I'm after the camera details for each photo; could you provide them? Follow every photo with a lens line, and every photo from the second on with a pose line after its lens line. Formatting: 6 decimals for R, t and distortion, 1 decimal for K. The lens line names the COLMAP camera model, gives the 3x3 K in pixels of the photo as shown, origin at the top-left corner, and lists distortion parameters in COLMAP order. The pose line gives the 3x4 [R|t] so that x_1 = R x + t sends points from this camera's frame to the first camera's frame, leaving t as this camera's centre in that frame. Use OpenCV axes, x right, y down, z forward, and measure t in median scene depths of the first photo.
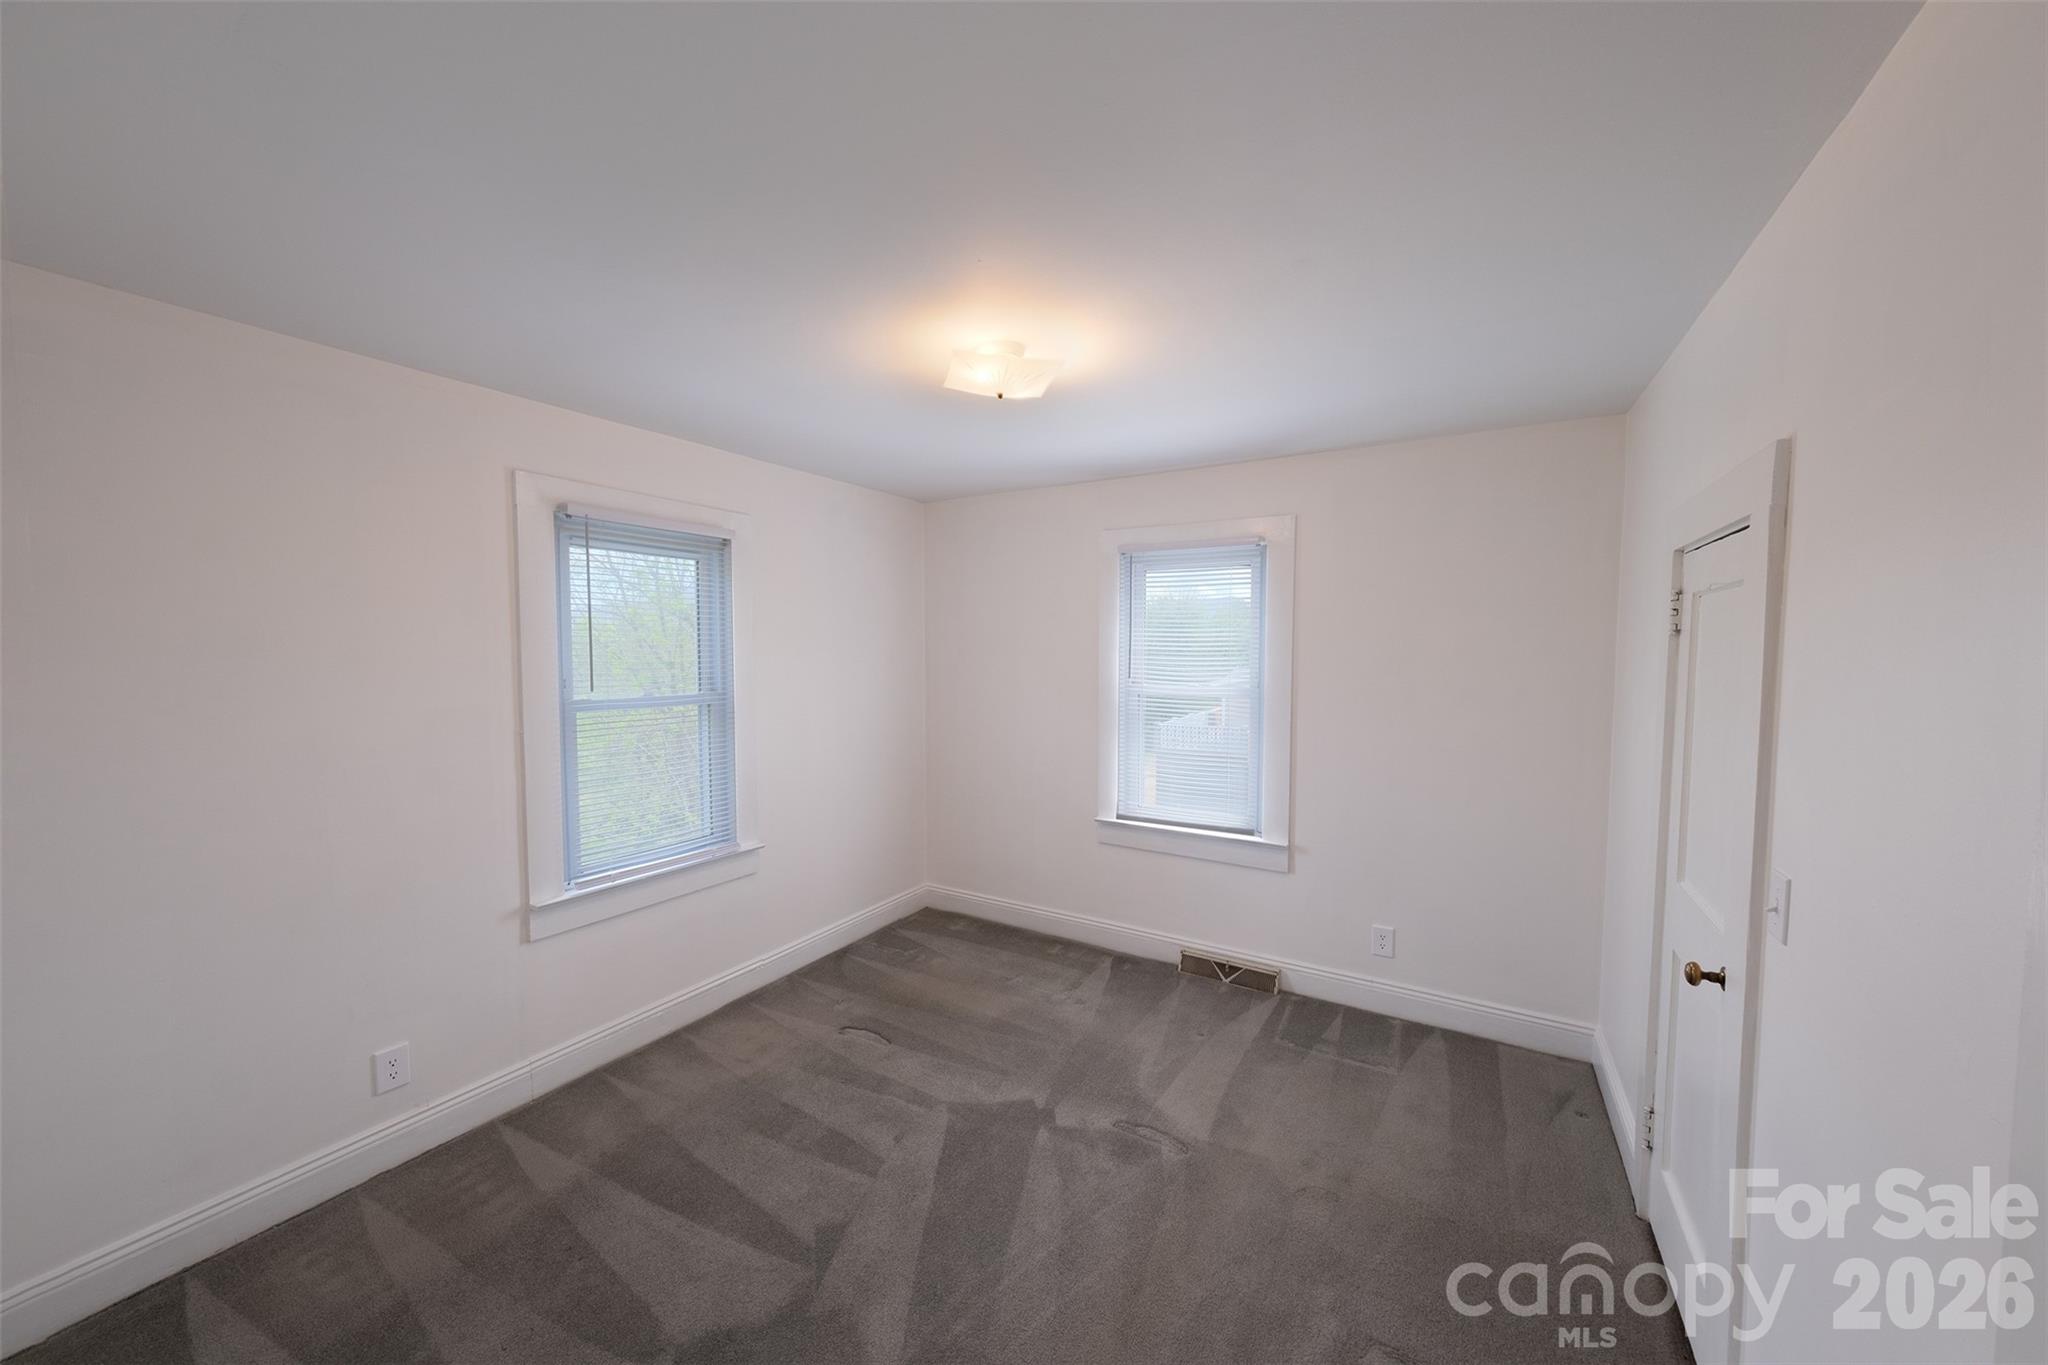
lens RADIAL K [[710.8, 0, 1018.0], [0, 710.8, 685.2], [0, 0, 1]] dist [0.010966, -0.000087]
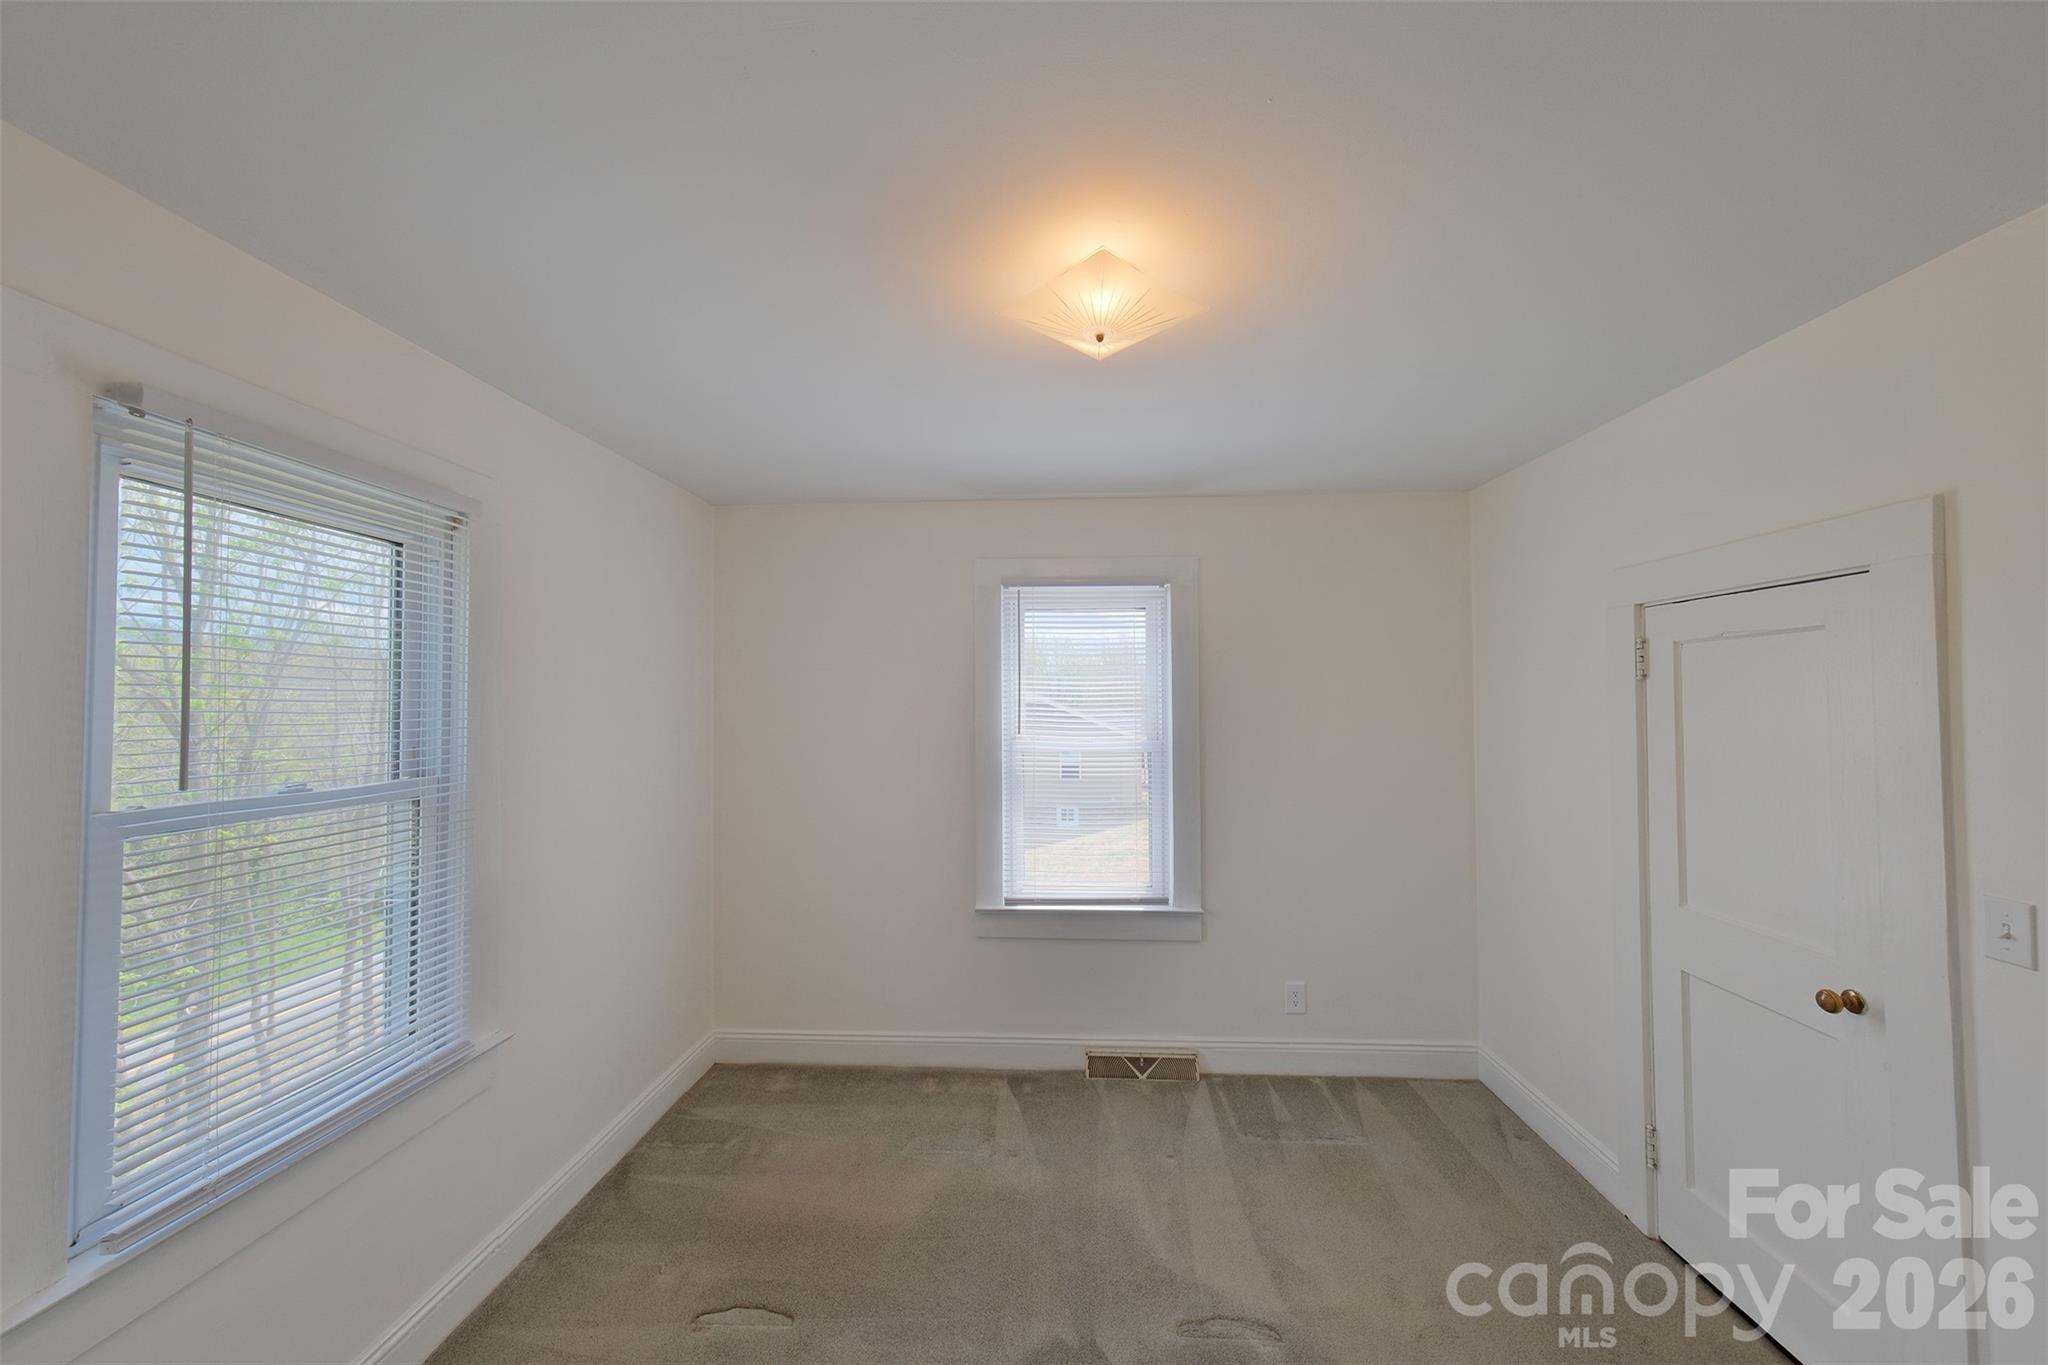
lens RADIAL K [[724.2, 0, 1027.5], [0, 724.2, 691.0], [0, 0, 1]] dist [0.001290, 0.000112]
pose [[0.887033, 0.000744, 0.461706, -0.255903], [0.031615, 0.997554, -0.062347, -0.007429], [-0.460623, 0.069901, 0.884839, 0.257114]]
